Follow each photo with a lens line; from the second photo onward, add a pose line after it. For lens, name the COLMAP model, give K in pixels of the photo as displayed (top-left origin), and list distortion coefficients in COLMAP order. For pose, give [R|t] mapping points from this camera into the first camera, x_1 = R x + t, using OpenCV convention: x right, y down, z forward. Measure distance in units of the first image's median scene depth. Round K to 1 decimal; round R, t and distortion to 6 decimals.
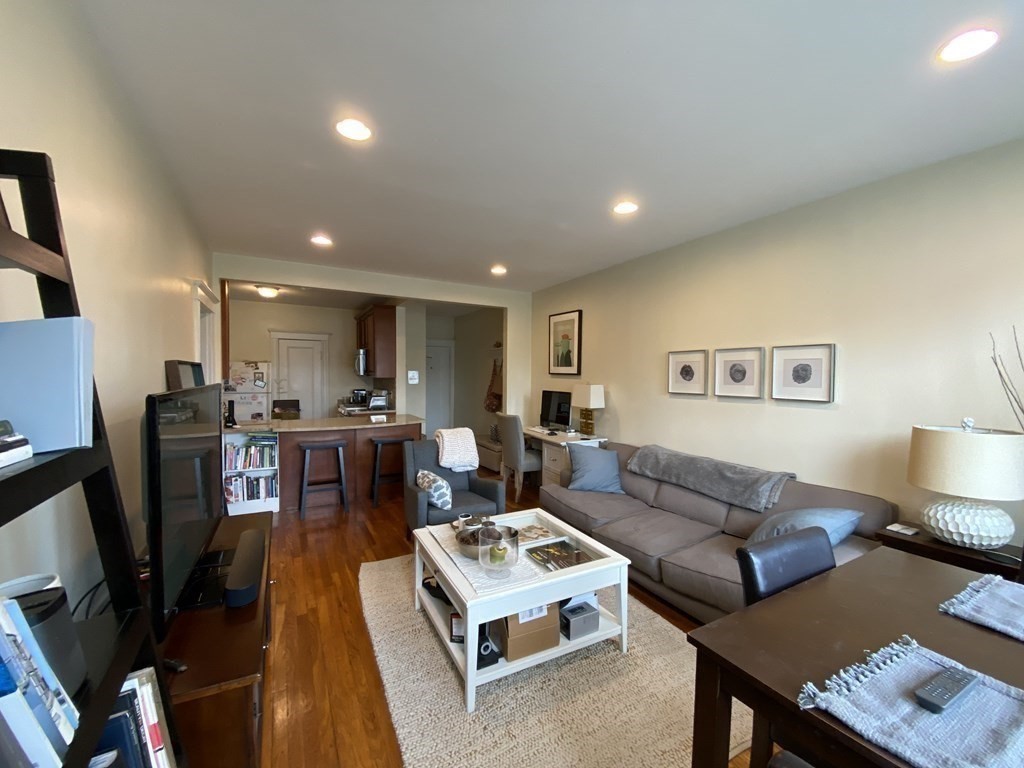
lens RADIAL K [[410.9, 0, 509.8], [0, 410.9, 379.2], [0, 0, 1]] dist [-0.007645, -0.004448]
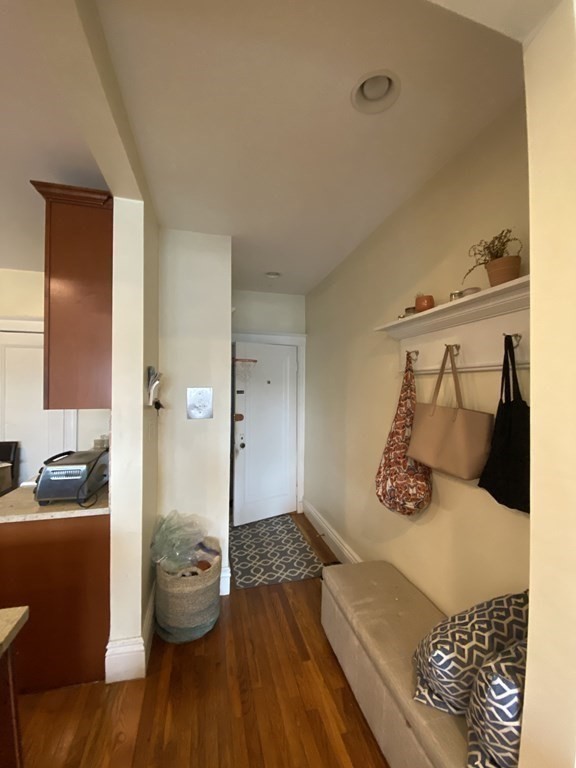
lens RADIAL K [[308.2, 0, 293.3], [0, 308.2, 386.8], [0, 0, 1]] dist [-0.007645, -0.004448]
pose [[0.974894, -0.002368, -0.222658, -0.097305], [-0.002312, 0.999782, -0.020753, -0.021421], [0.222658, 0.020747, 0.974676, 1.001798]]
